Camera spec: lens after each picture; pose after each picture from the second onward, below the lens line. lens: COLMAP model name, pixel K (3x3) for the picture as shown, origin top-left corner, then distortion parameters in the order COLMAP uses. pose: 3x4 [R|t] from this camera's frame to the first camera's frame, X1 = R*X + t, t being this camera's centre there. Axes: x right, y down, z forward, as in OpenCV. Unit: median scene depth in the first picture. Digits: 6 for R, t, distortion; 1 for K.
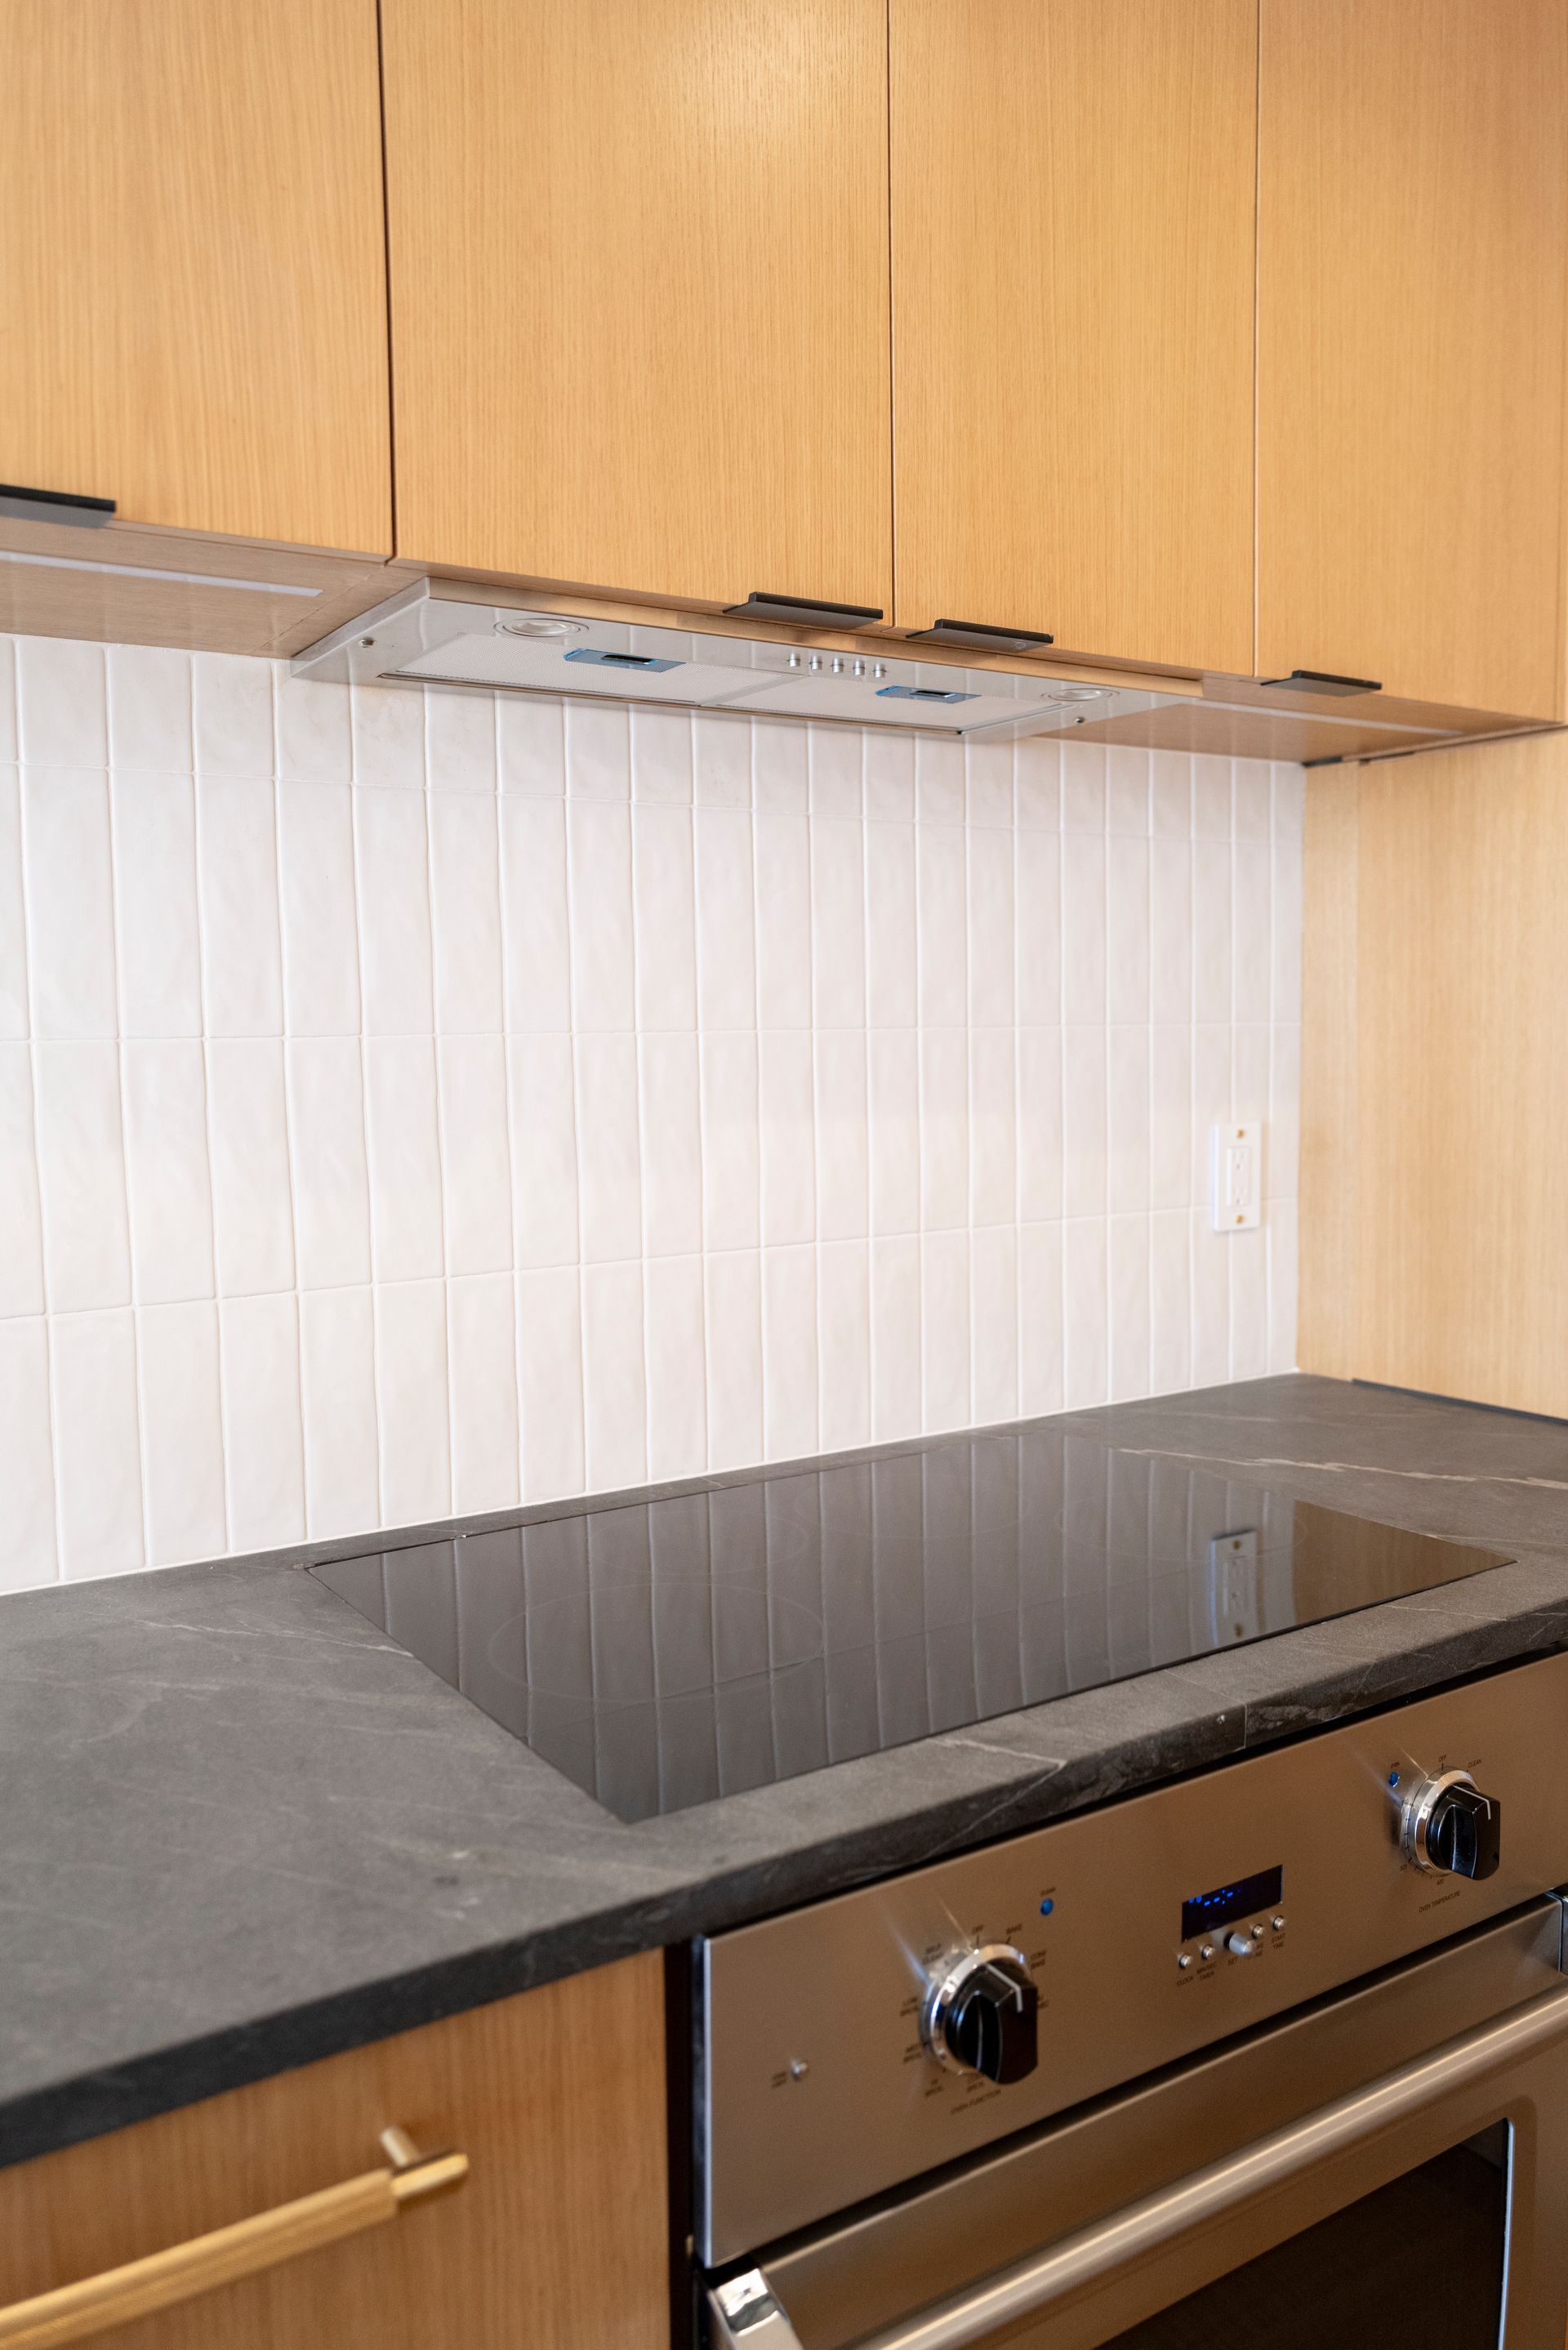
lens RADIAL K [[1749.9, 0, 783.6], [0, 1749.9, 1169.5], [0, 0, 1]] dist [-0.042034, 0.080563]
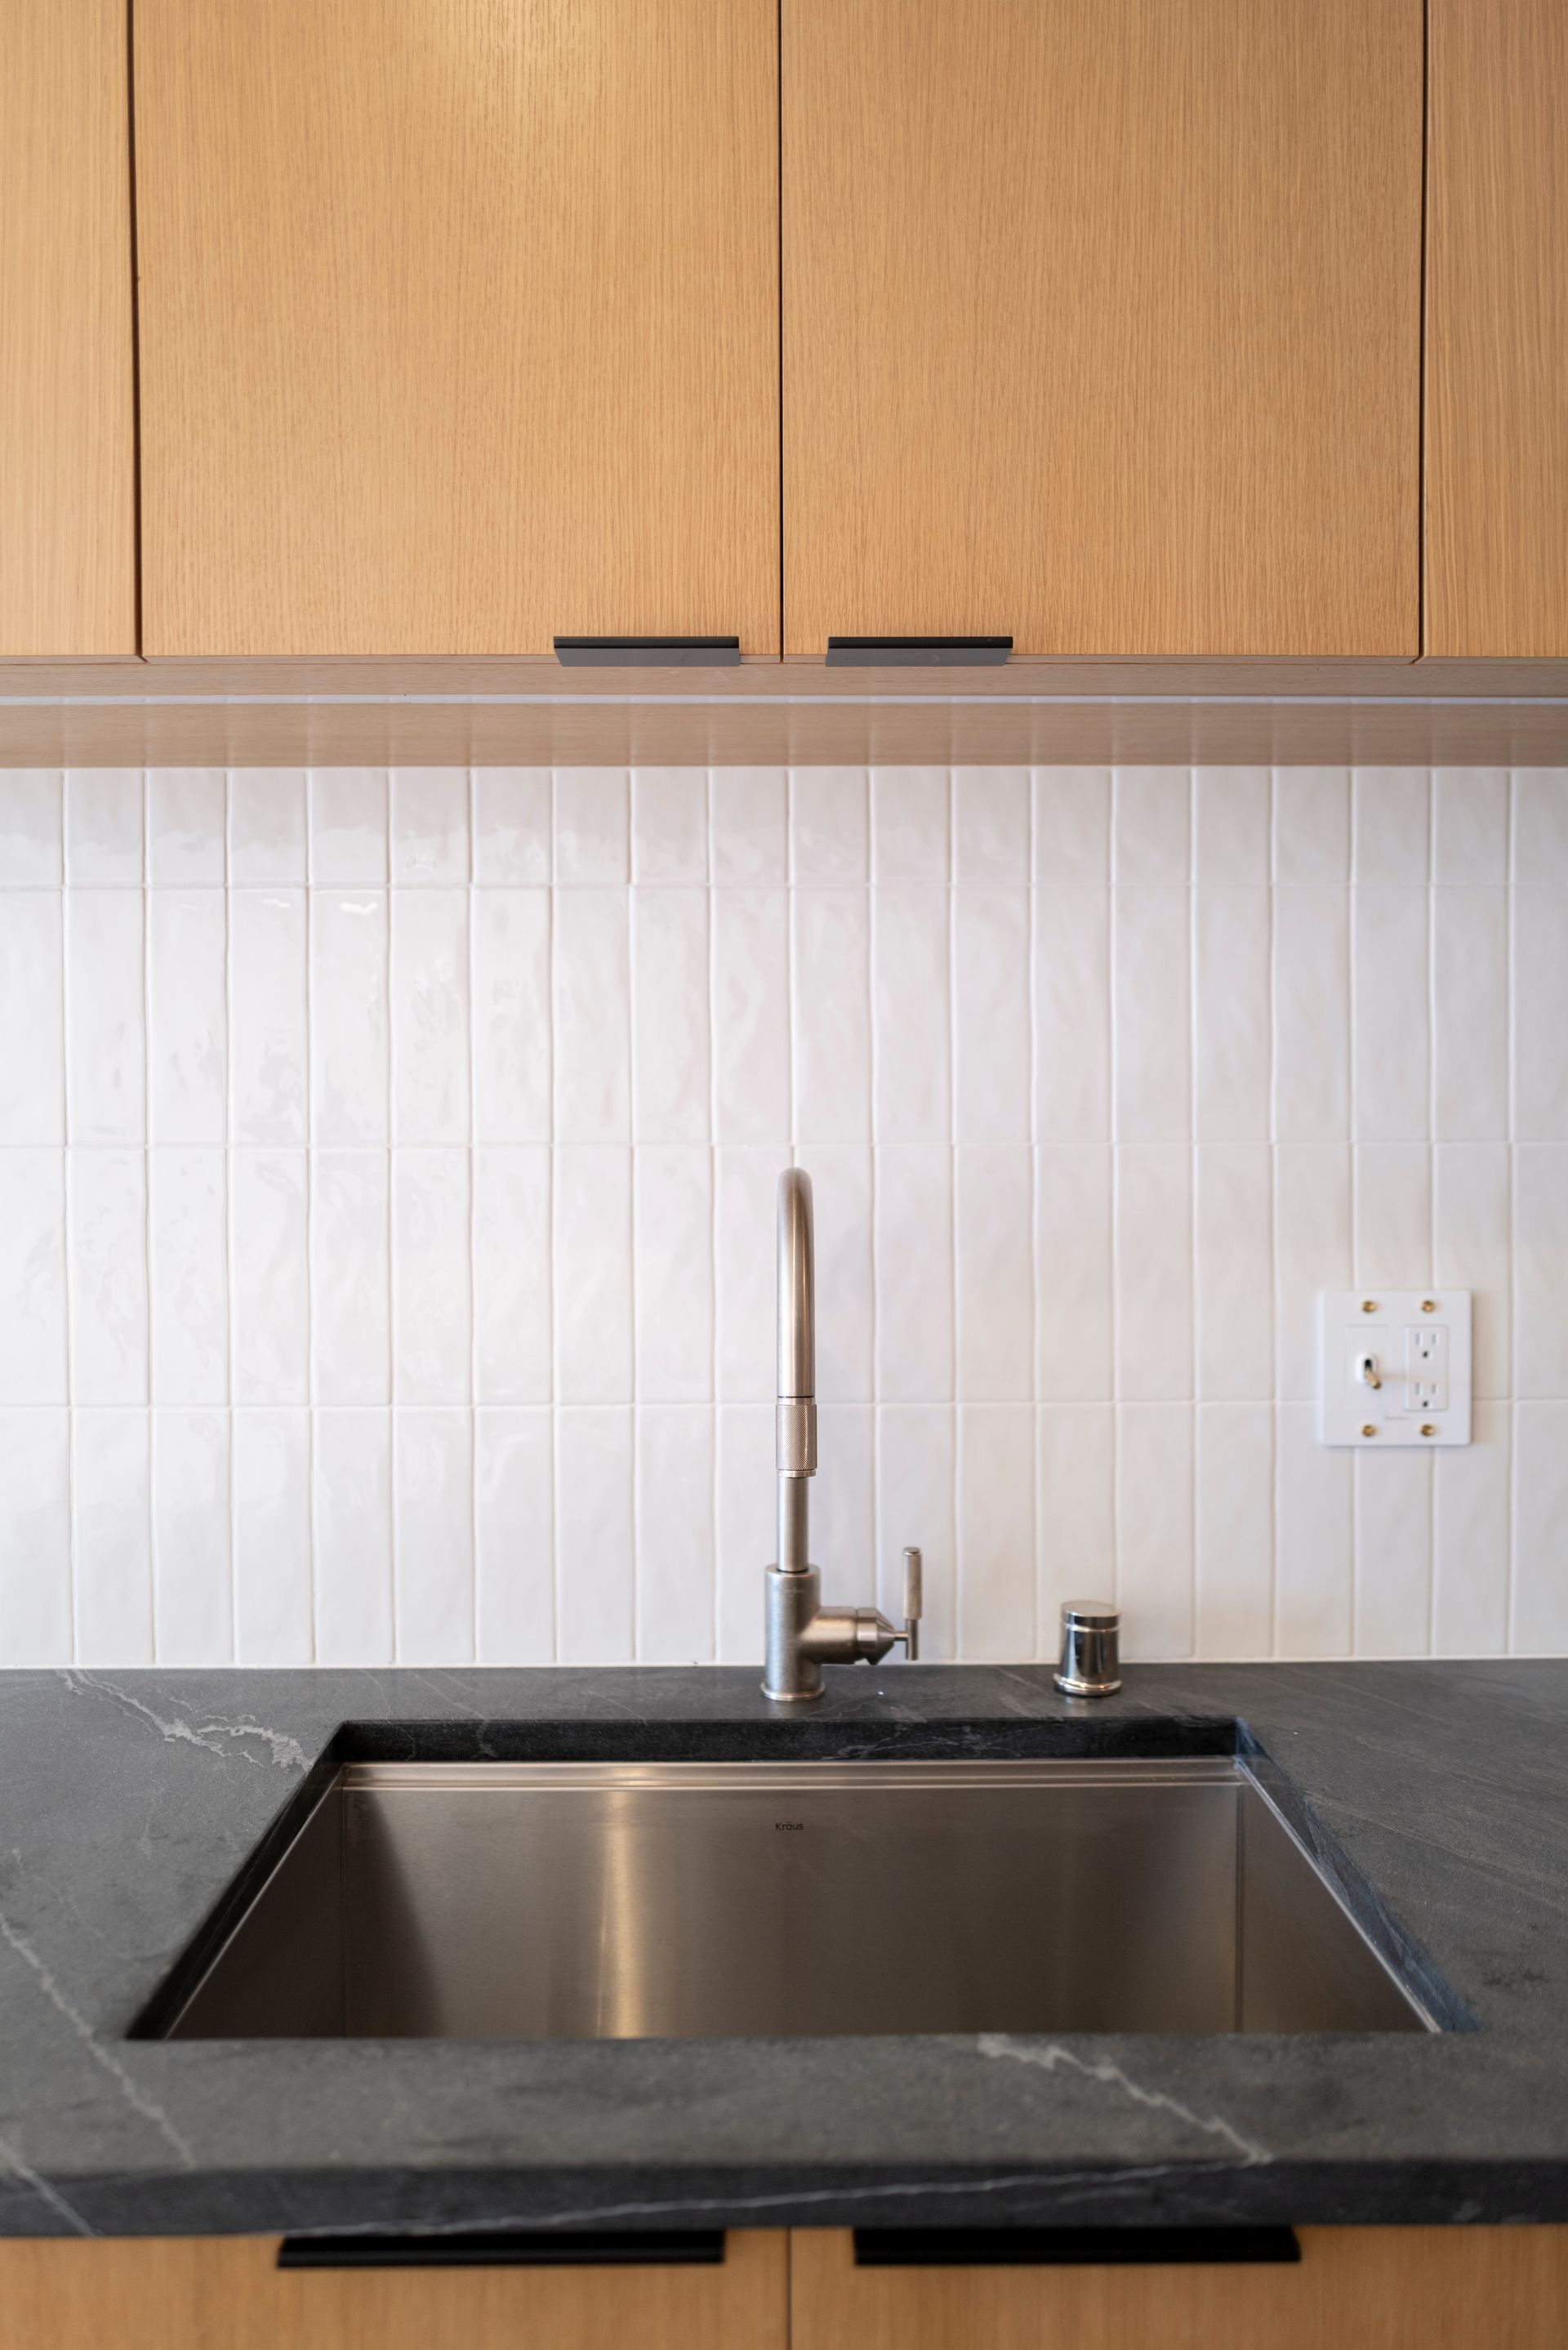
lens RADIAL K [[1749.9, 0, 783.6], [0, 1749.9, 1169.5], [0, 0, 1]] dist [-0.042034, 0.080563]
pose [[0.841602, 0.023106, -0.539604, 0.419252], [-0.055906, 0.997444, -0.044485, -0.029605], [0.537197, 0.067606, 0.840743, 0.279120]]
